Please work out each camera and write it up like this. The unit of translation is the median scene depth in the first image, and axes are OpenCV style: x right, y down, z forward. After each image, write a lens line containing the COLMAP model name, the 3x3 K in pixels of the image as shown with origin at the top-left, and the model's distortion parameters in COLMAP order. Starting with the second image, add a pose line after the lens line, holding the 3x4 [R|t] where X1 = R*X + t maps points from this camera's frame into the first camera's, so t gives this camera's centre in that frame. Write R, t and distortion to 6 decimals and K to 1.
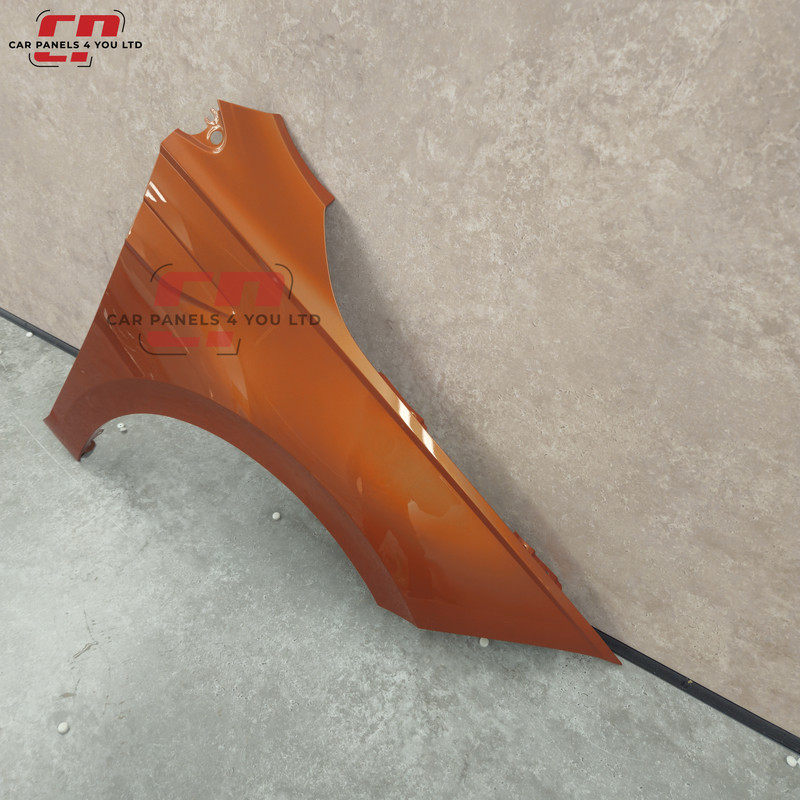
lens RADIAL K [[721.7, 0, 391.3], [0, 721.7, 395.6], [0, 0, 1]] dist [0.054959, -0.019579]
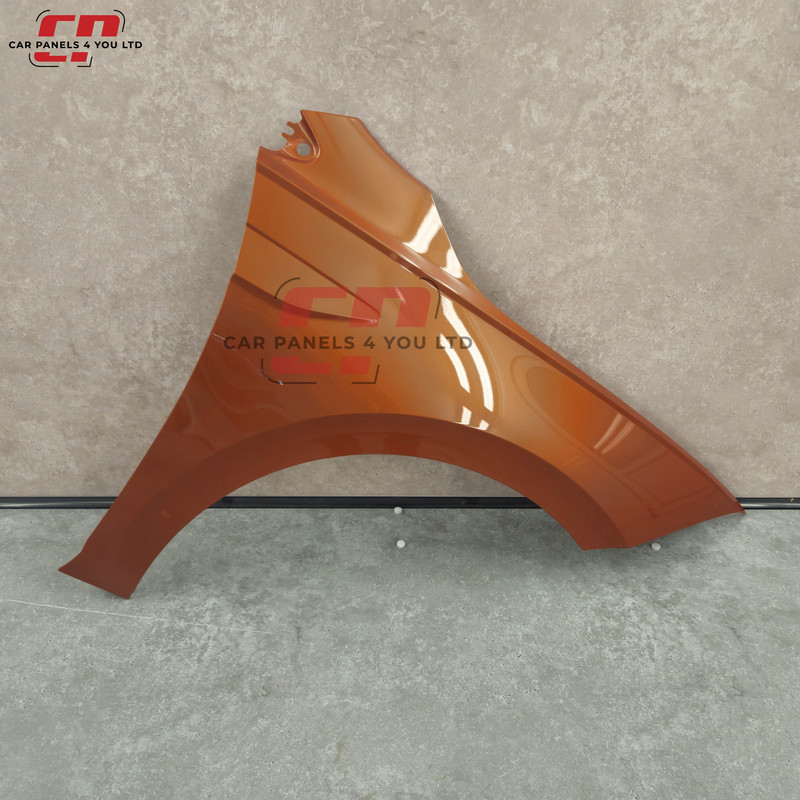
lens RADIAL K [[726.1, 0, 421.2], [0, 726.1, 398.1], [0, 0, 1]] dist [0.051742, -0.015330]
pose [[0.807526, -0.289327, 0.513996, -0.769407], [0.360469, 0.931834, -0.041795, 0.053004], [-0.466866, 0.219030, 0.856774, 0.187258]]
